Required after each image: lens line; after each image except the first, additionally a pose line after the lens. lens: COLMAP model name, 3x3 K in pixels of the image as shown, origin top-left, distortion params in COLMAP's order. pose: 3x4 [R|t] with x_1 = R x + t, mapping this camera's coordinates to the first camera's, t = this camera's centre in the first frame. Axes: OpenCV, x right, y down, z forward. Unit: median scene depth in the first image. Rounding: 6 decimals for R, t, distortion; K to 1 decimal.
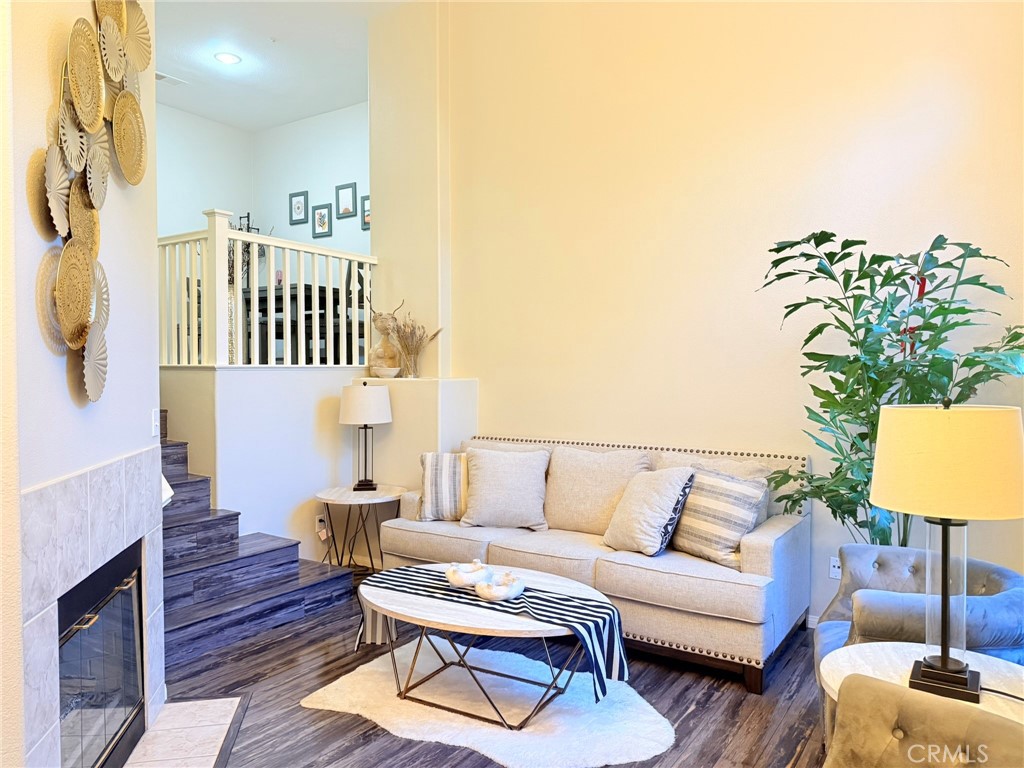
lens RADIAL K [[720.6, 0, 512.0], [0, 720.6, 384.0], [0, 0, 1]] dist [0.064843, -0.083615]
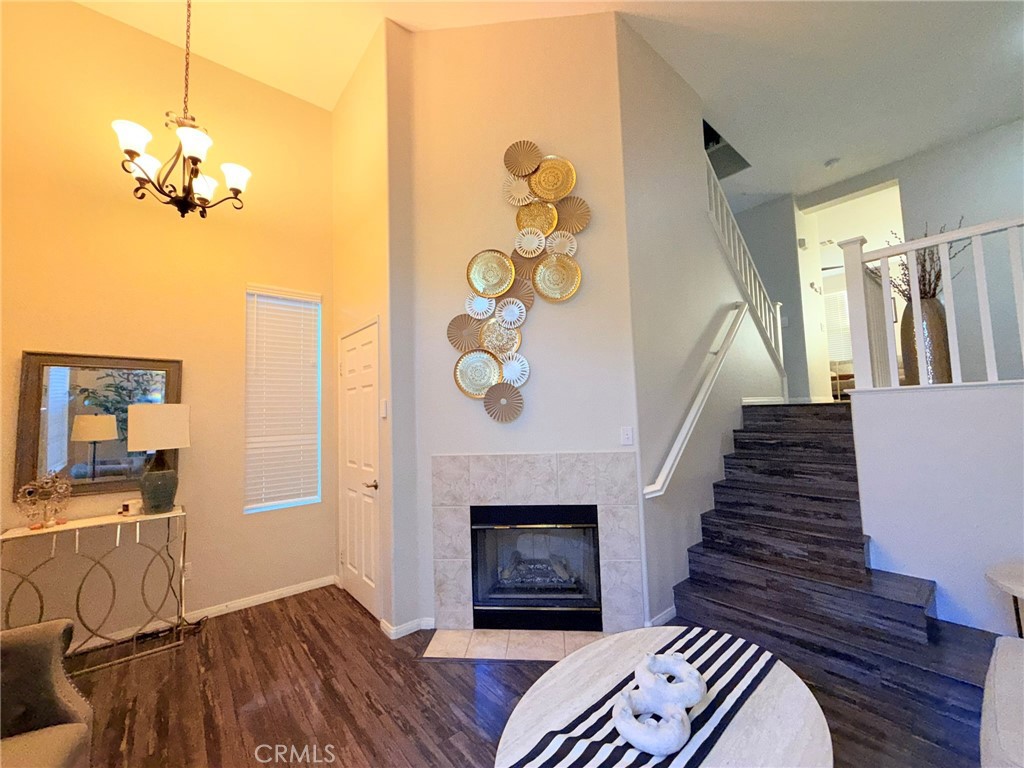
lens RADIAL K [[408.4, 0, 508.8], [0, 408.4, 383.1], [0, 0, 1]] dist [0.002141, 0.000147]
pose [[-0.288610, -0.060720, -0.955519, 0.388129], [0.015166, 0.997572, -0.067973, -0.004016], [0.957327, -0.034109, -0.286989, 0.961127]]
